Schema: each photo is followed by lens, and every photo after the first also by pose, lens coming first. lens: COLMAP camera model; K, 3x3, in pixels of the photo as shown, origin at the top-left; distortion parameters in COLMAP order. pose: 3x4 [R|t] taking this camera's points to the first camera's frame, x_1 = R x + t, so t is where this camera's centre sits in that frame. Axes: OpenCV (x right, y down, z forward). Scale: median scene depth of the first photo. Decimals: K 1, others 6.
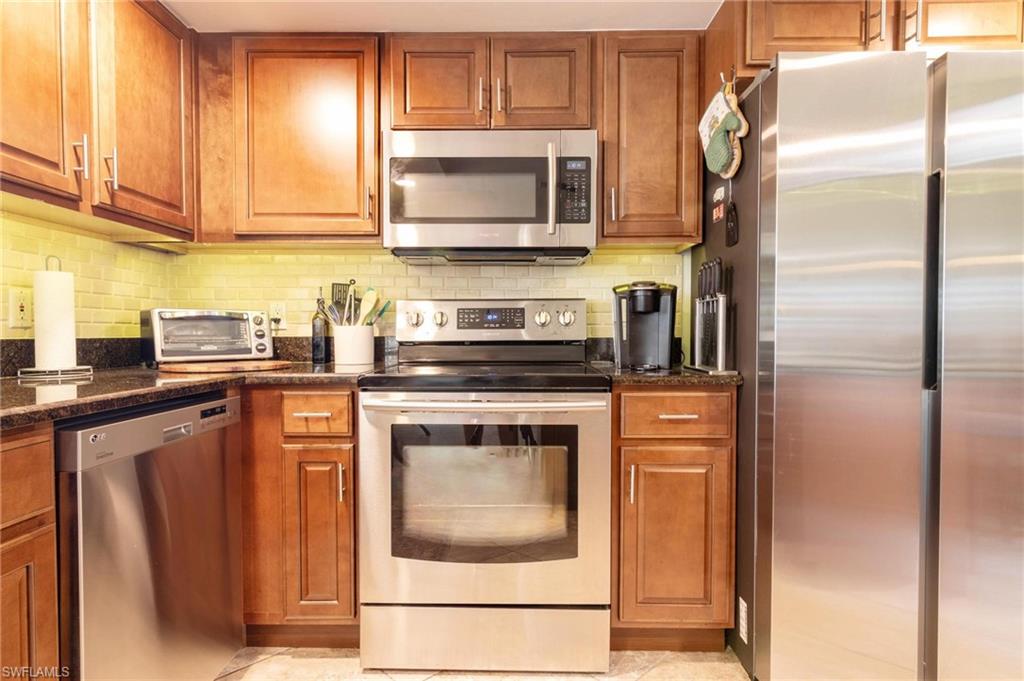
lens RADIAL K [[536.6, 0, 511.8], [0, 536.6, 345.9], [0, 0, 1]] dist [-0.002652, -0.001105]
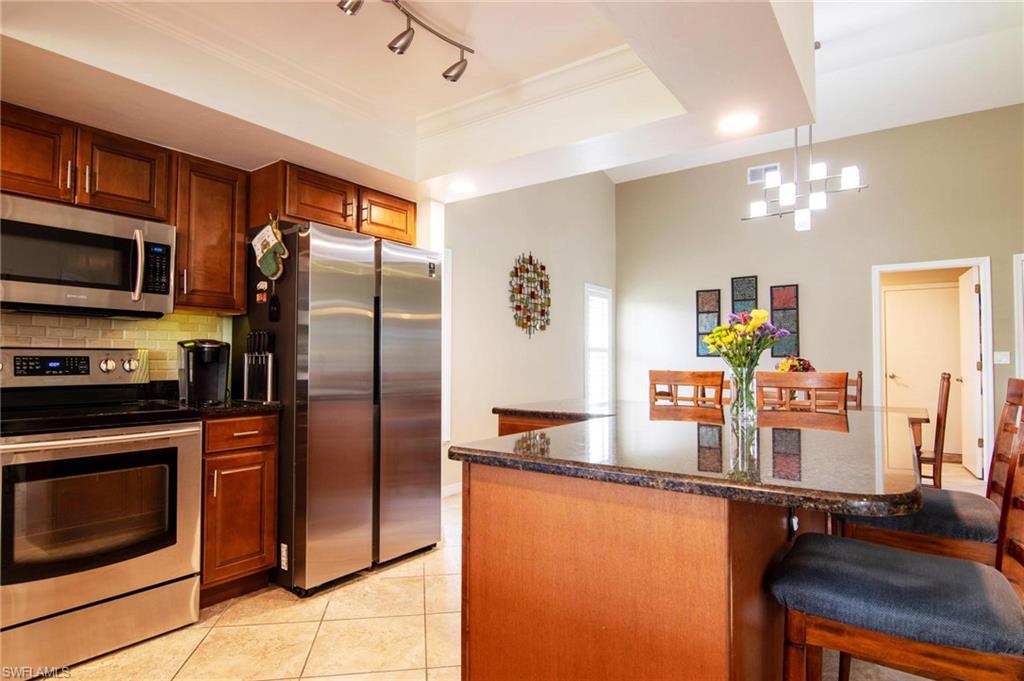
lens RADIAL K [[553.0, 0, 512.4], [0, 553.0, 348.4], [0, 0, 1]] dist [-0.003235, -0.000651]
pose [[0.562734, 0.023425, 0.826306, -0.492700], [0.014810, 0.999152, -0.038411, -0.032966], [-0.826505, 0.033853, 0.561910, -0.449606]]
